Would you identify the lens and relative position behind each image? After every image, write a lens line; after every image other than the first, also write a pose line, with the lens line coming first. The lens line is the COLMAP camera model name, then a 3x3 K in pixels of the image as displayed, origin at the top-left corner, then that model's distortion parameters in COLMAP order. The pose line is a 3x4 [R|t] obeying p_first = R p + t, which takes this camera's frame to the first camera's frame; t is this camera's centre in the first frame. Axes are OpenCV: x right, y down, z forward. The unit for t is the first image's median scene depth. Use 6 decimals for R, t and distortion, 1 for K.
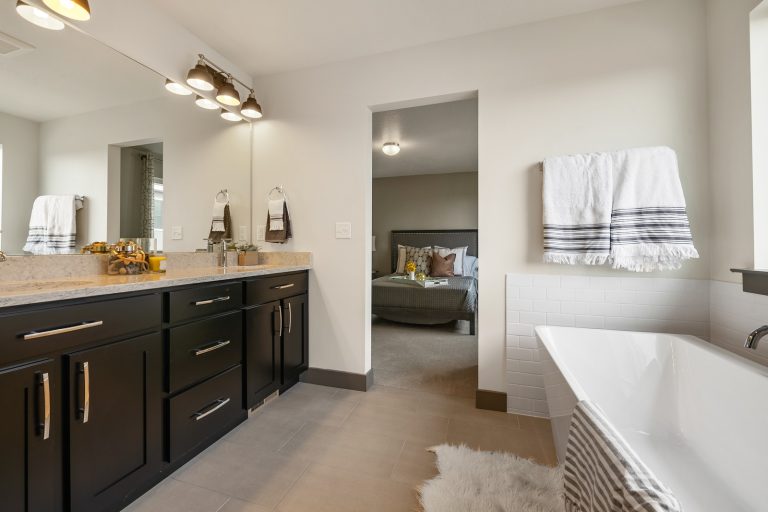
lens RADIAL K [[320.9, 0, 382.3], [0, 320.9, 231.7], [0, 0, 1]] dist [0.001328, 0.000071]
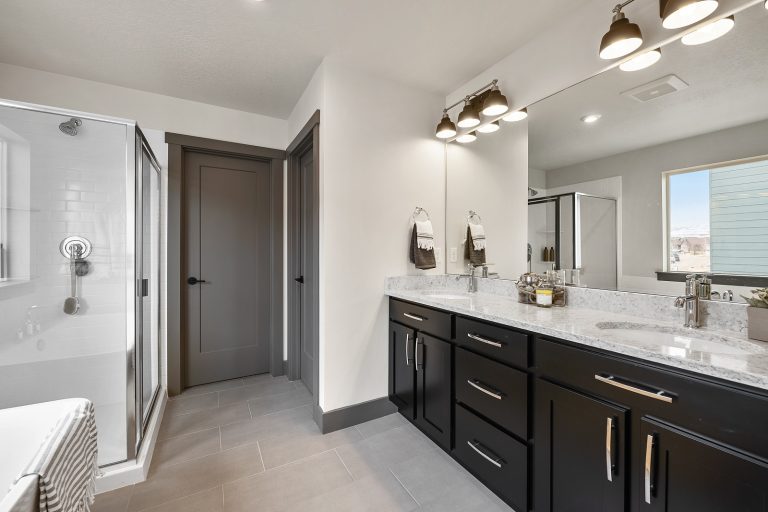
lens RADIAL K [[310.8, 0, 381.2], [0, 310.8, 249.4], [0, 0, 1]] dist [-0.011656, -0.000230]
pose [[-0.688204, -0.000667, -0.725517, 0.296409], [0.040978, 0.998368, -0.039788, -0.023961], [0.724359, -0.057112, -0.687053, 1.233706]]
